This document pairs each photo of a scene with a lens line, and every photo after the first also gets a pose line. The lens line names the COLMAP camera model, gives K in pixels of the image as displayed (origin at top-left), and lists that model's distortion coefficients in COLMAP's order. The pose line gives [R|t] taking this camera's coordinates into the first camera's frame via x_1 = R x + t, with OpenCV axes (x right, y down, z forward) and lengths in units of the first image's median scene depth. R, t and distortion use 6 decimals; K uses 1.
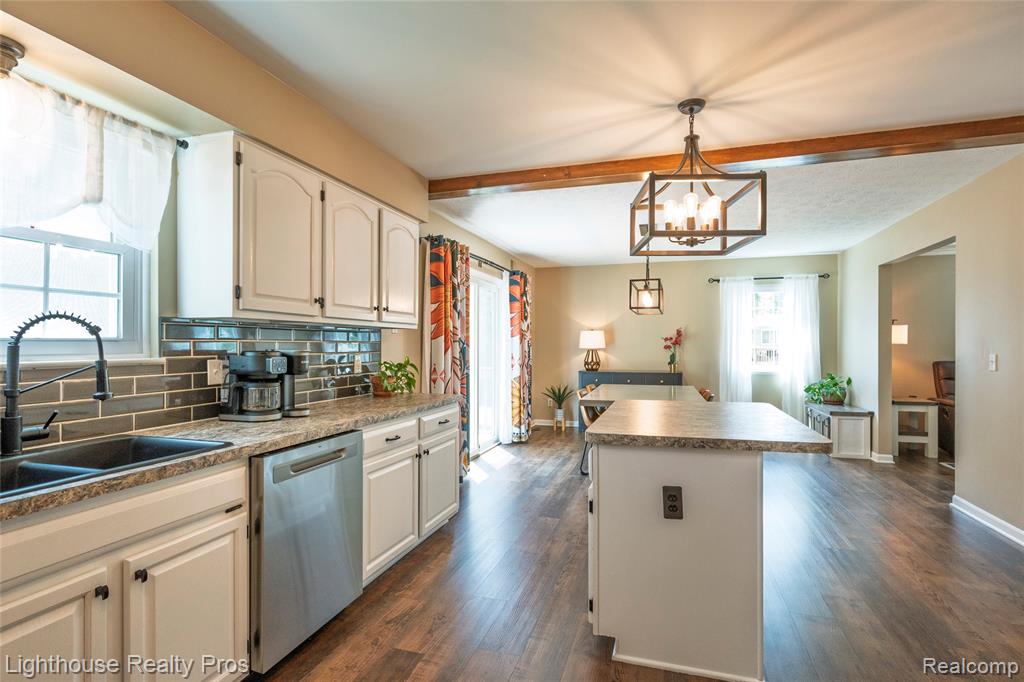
lens RADIAL K [[508.2, 0, 508.8], [0, 508.2, 341.3], [0, 0, 1]] dist [-0.004787, 0.003959]
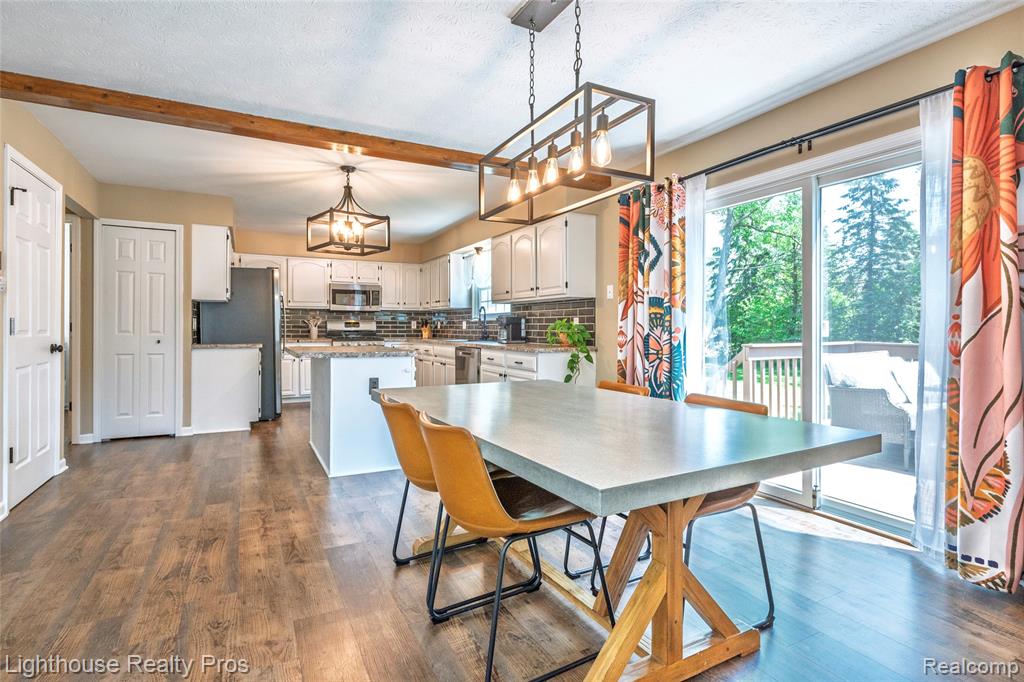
lens RADIAL K [[508.2, 0, 509.8], [0, 508.2, 327.0], [0, 0, 1]] dist [-0.004787, 0.003959]
pose [[-0.703222, -0.000195, -0.710971, 1.055195], [0.004873, 0.999975, -0.005094, 0.072807], [0.710954, -0.007046, -0.703203, 2.292032]]
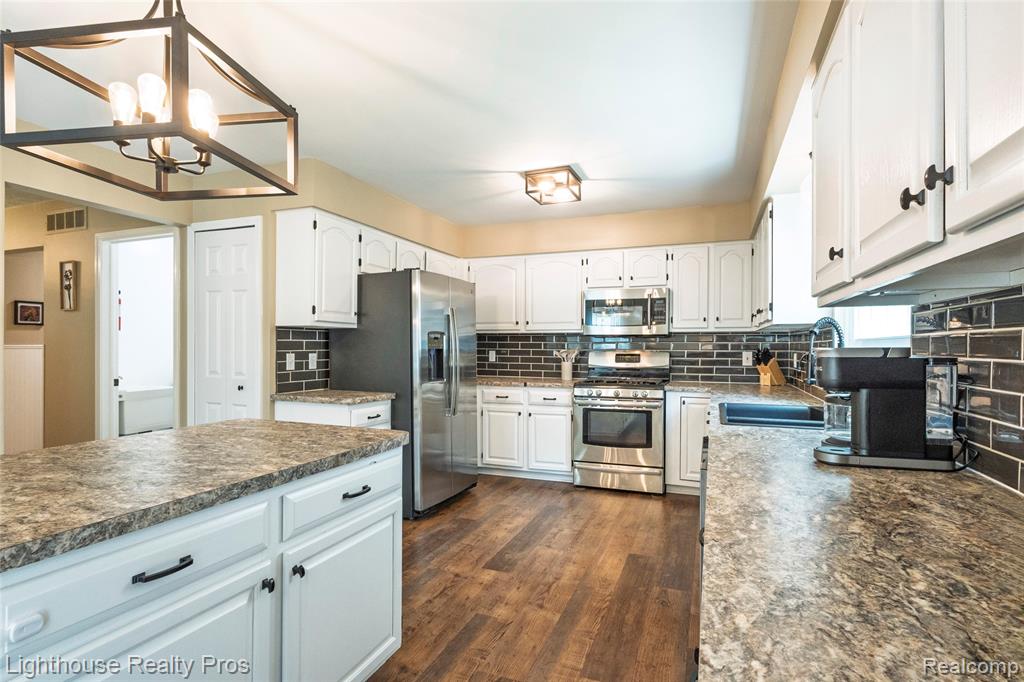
lens RADIAL K [[508.2, 0, 512.2], [0, 508.2, 348.7], [0, 0, 1]] dist [-0.004787, 0.003959]
pose [[-0.997950, -0.001671, 0.063979, -0.068889], [-0.001949, 0.999989, -0.004285, 0.018324], [-0.063971, -0.004401, -0.997942, 1.388038]]
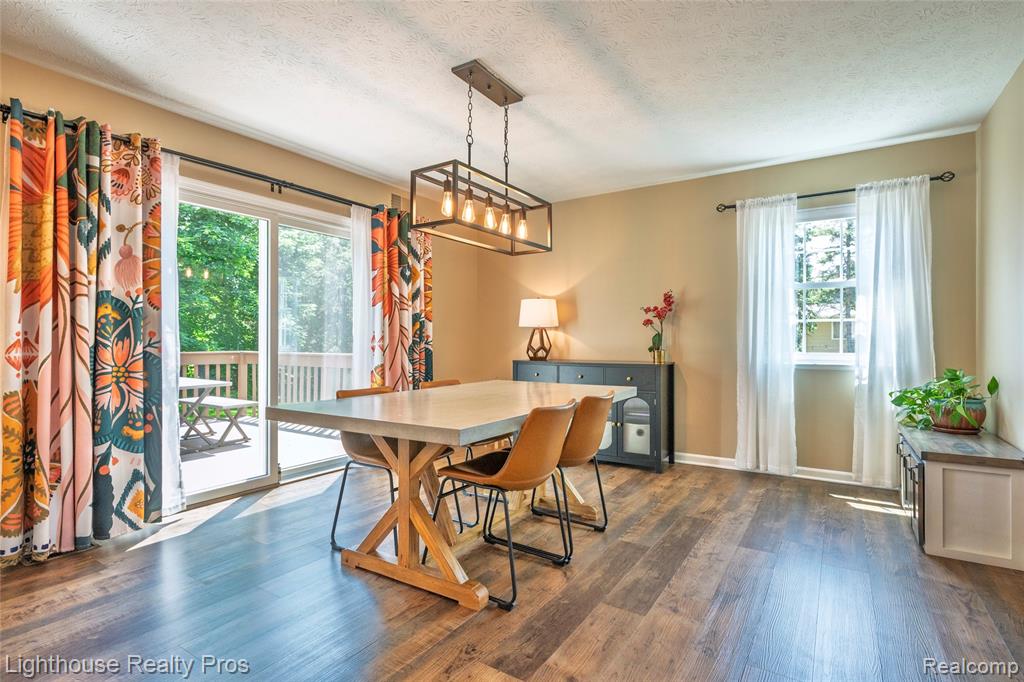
lens RADIAL K [[508.2, 0, 510.2], [0, 508.2, 338.6], [0, 0, 1]] dist [-0.004787, 0.003959]
pose [[0.963633, 0.001711, -0.267225, 0.793763], [-0.001118, 0.999997, 0.002372, 0.073155], [0.267228, -0.001987, 0.963631, 0.920422]]
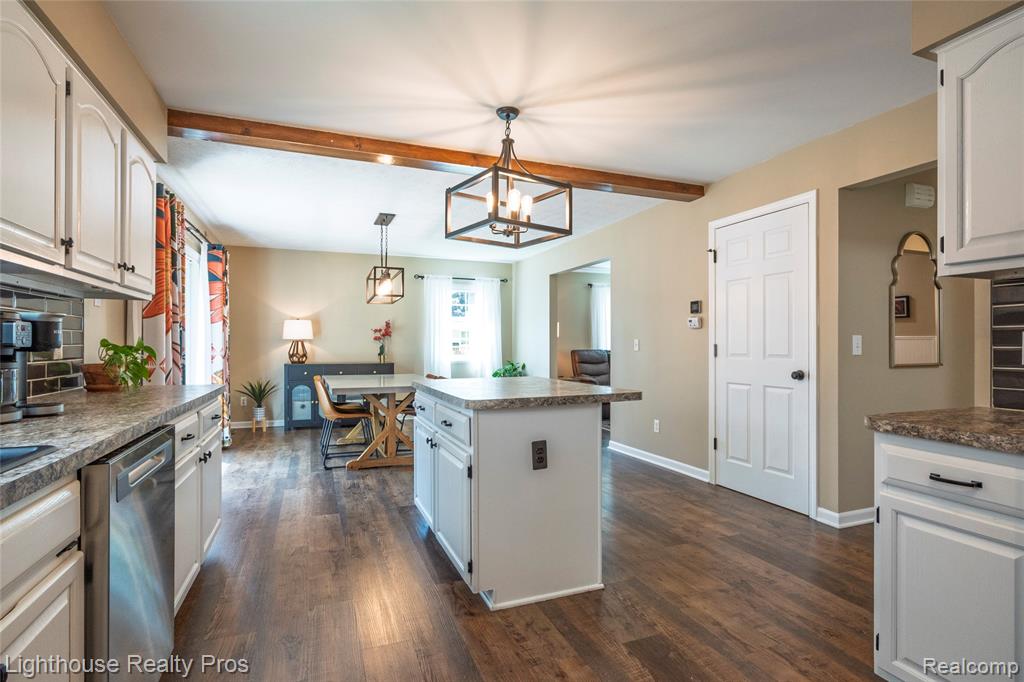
lens RADIAL K [[508.2, 0, 510.7], [0, 508.2, 341.4], [0, 0, 1]] dist [-0.004787, 0.003959]
pose [[0.775412, 0.006401, 0.631423, -0.310367], [-0.006889, 0.999975, -0.001678, 0.043022], [-0.631418, -0.003049, 0.775437, 0.103250]]
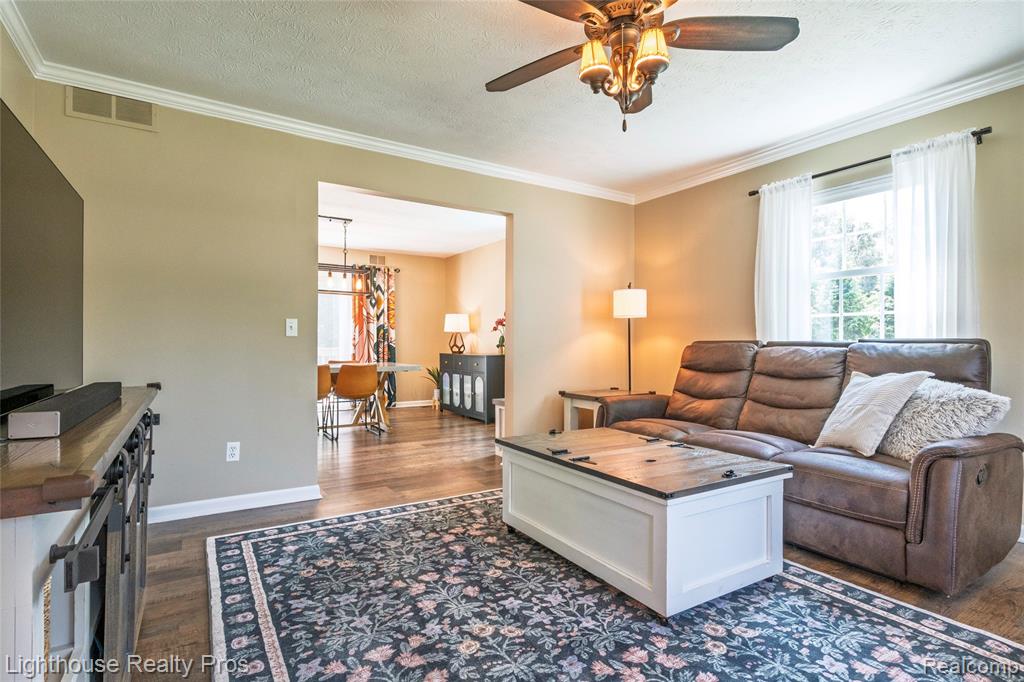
lens RADIAL K [[508.2, 0, 497.5], [0, 508.2, 341.7], [0, 0, 1]] dist [-0.004787, 0.003959]
pose [[0.748734, 0.002859, -0.662865, 2.334367], [0.000674, 0.999987, 0.005075, 0.075825], [0.662870, -0.004246, 0.748722, 0.763848]]
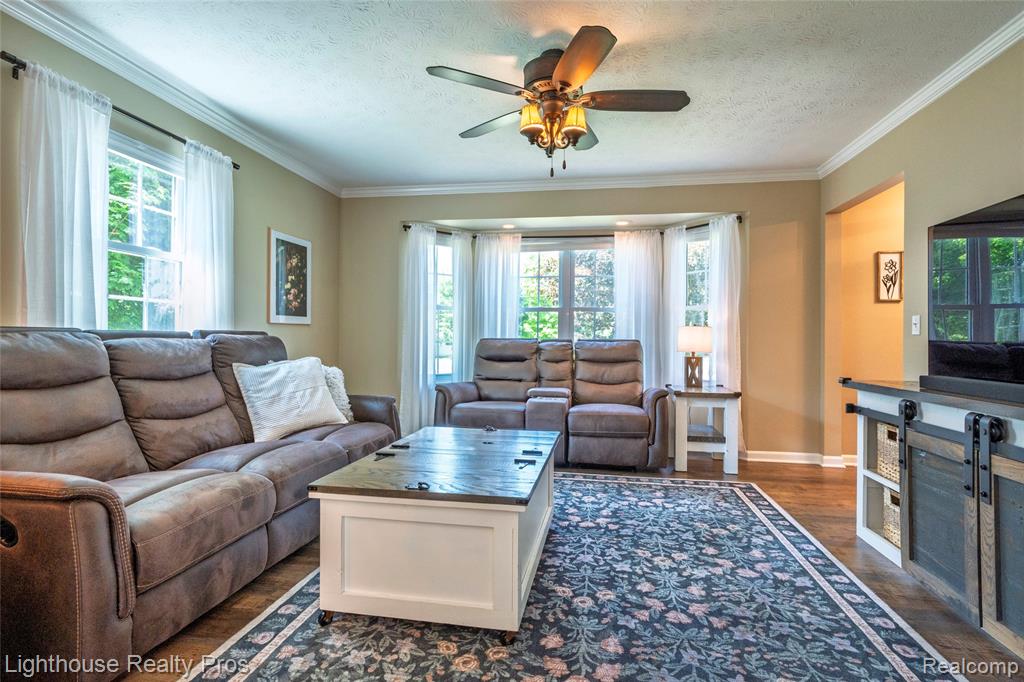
lens RADIAL K [[508.2, 0, 517.8], [0, 508.2, 340.6], [0, 0, 1]] dist [-0.004787, 0.003959]
pose [[-0.153018, 0.000066, 0.988223, 1.154577], [-0.016940, 0.999853, -0.002690, 0.087750], [-0.988078, -0.017152, -0.152994, 1.567054]]
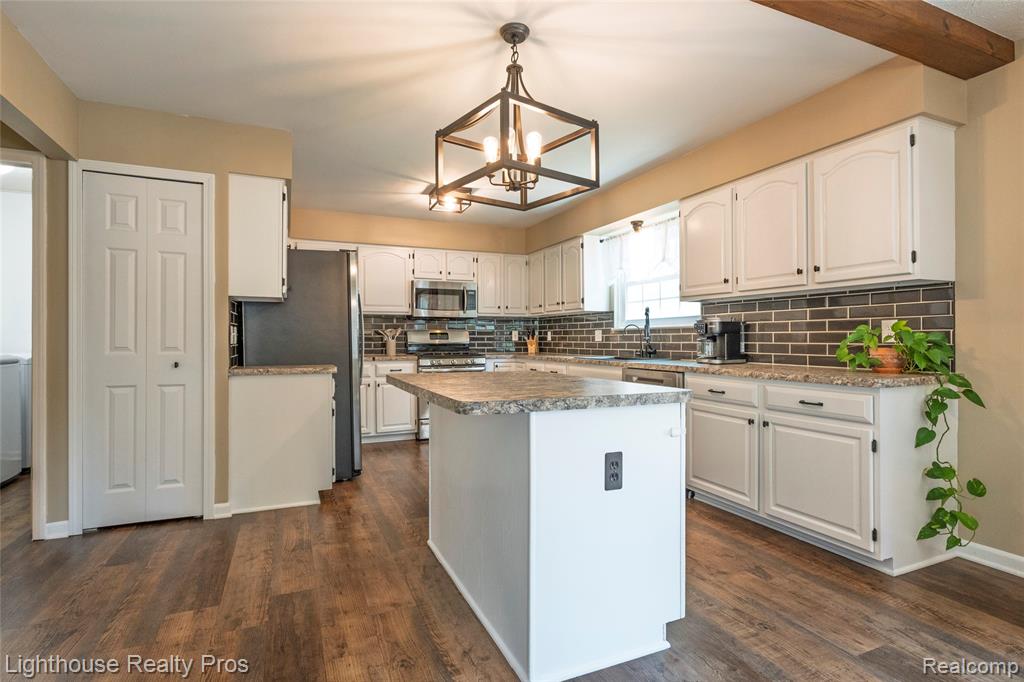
lens RADIAL K [[508.2, 0, 510.9], [0, 508.2, 337.3], [0, 0, 1]] dist [-0.004787, 0.003959]
pose [[-0.749689, 0.002539, -0.661786, 0.841115], [0.010192, 0.999918, -0.007709, 0.066034], [0.661712, -0.012524, -0.749653, 1.465917]]
